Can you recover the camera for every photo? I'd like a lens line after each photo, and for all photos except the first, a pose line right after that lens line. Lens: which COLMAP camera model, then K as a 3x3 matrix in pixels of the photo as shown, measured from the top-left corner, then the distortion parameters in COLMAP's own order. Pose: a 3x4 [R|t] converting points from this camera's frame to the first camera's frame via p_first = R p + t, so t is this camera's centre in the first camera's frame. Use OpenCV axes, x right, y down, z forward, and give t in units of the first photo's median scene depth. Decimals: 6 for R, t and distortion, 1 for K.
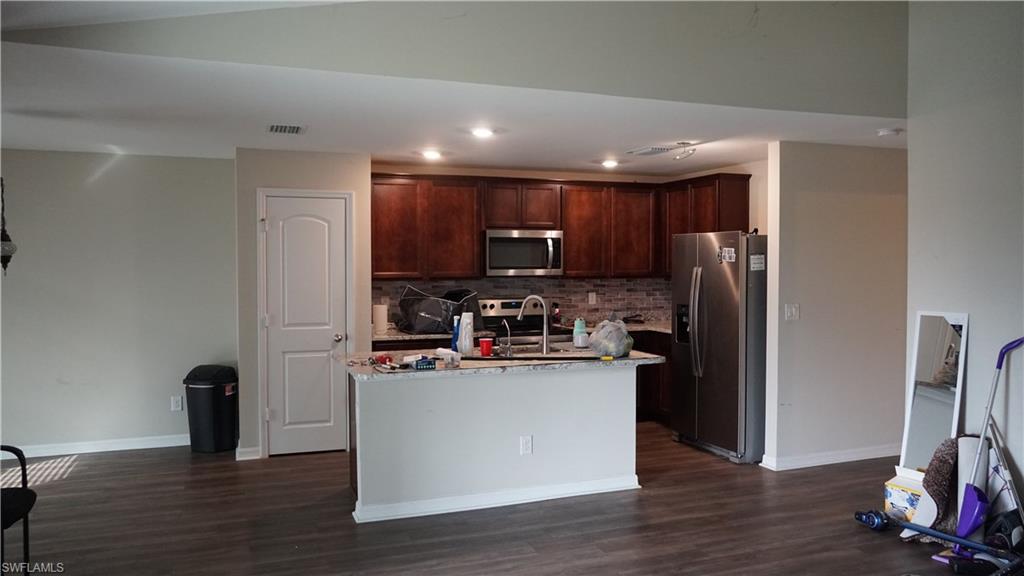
lens RADIAL K [[772.0, 0, 511.7], [0, 772.0, 285.3], [0, 0, 1]] dist [-0.038530, 0.004845]
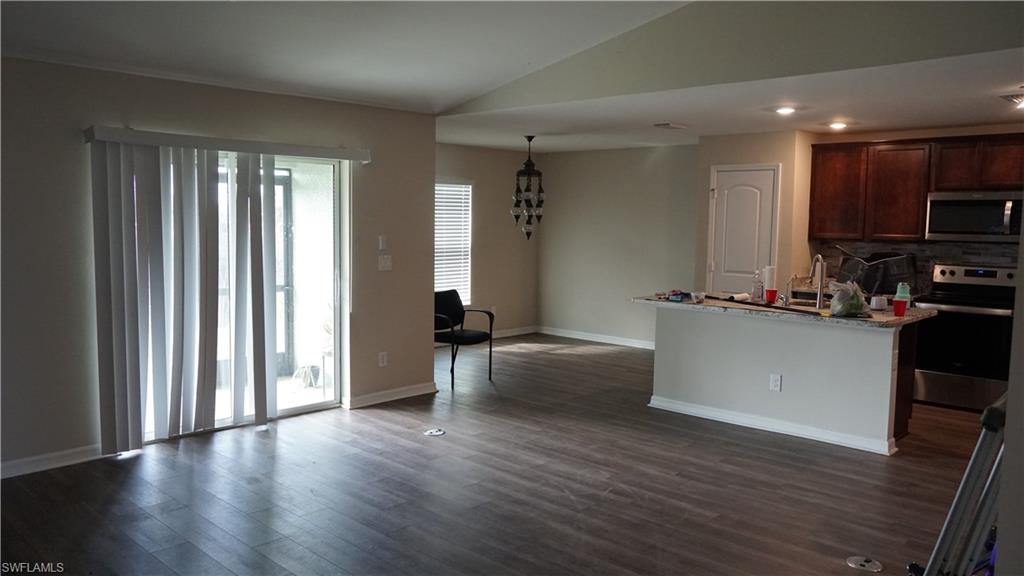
lens RADIAL K [[772.0, 0, 511.4], [0, 772.0, 287.5], [0, 0, 1]] dist [-0.038530, 0.004845]
pose [[0.429478, 0.088219, -0.898758, 0.778868], [-0.042899, 0.996087, 0.077273, -0.005444], [0.902058, 0.005368, 0.431582, 0.130268]]
